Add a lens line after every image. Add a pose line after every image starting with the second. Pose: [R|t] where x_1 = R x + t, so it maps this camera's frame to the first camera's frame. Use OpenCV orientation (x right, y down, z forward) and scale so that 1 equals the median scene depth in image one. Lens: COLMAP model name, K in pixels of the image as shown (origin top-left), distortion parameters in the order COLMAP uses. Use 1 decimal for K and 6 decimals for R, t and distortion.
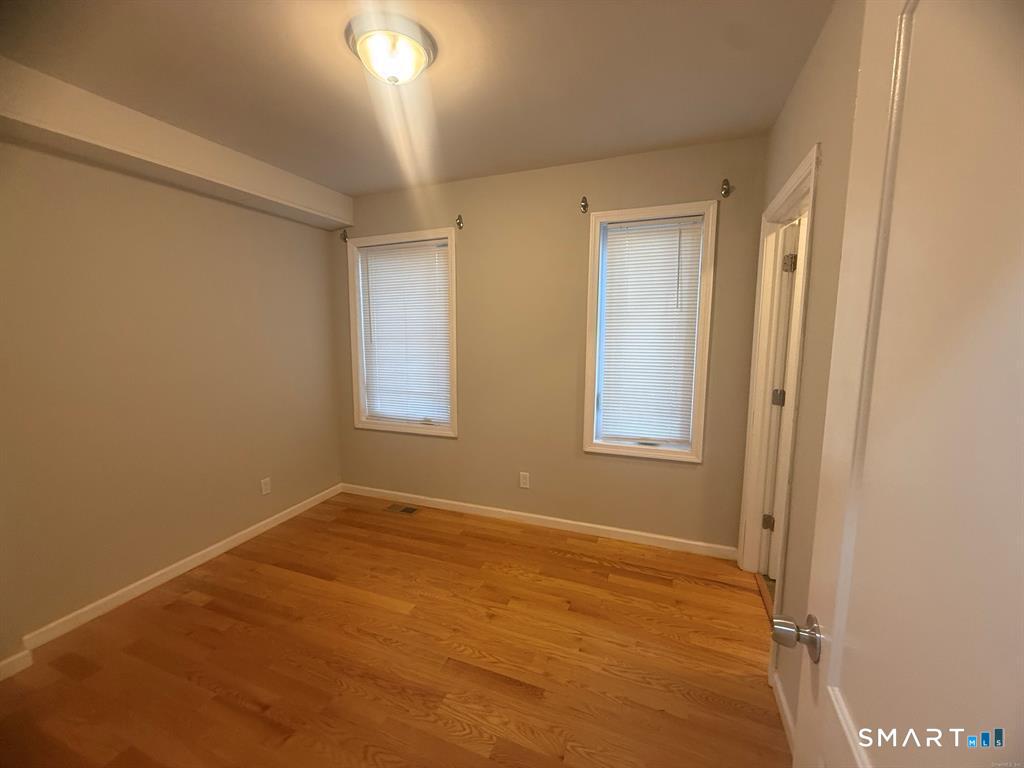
lens RADIAL K [[407.4, 0, 509.6], [0, 407.4, 383.6], [0, 0, 1]] dist [0.000644, -0.000132]
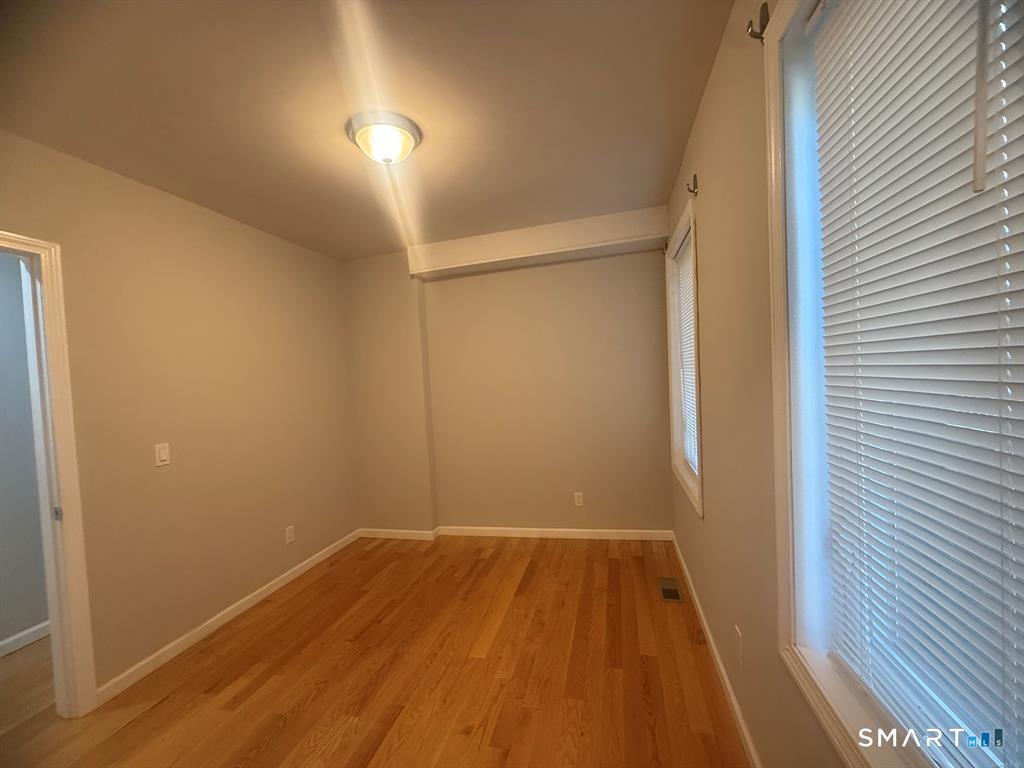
lens RADIAL K [[407.4, 0, 509.6], [0, 407.4, 383.6], [0, 0, 1]] dist [0.000644, -0.000132]
pose [[0.121186, 0.020560, -0.992417, 0.633030], [-0.063315, 0.997910, 0.012942, -0.091019], [0.990608, 0.061267, 0.122235, 0.833835]]
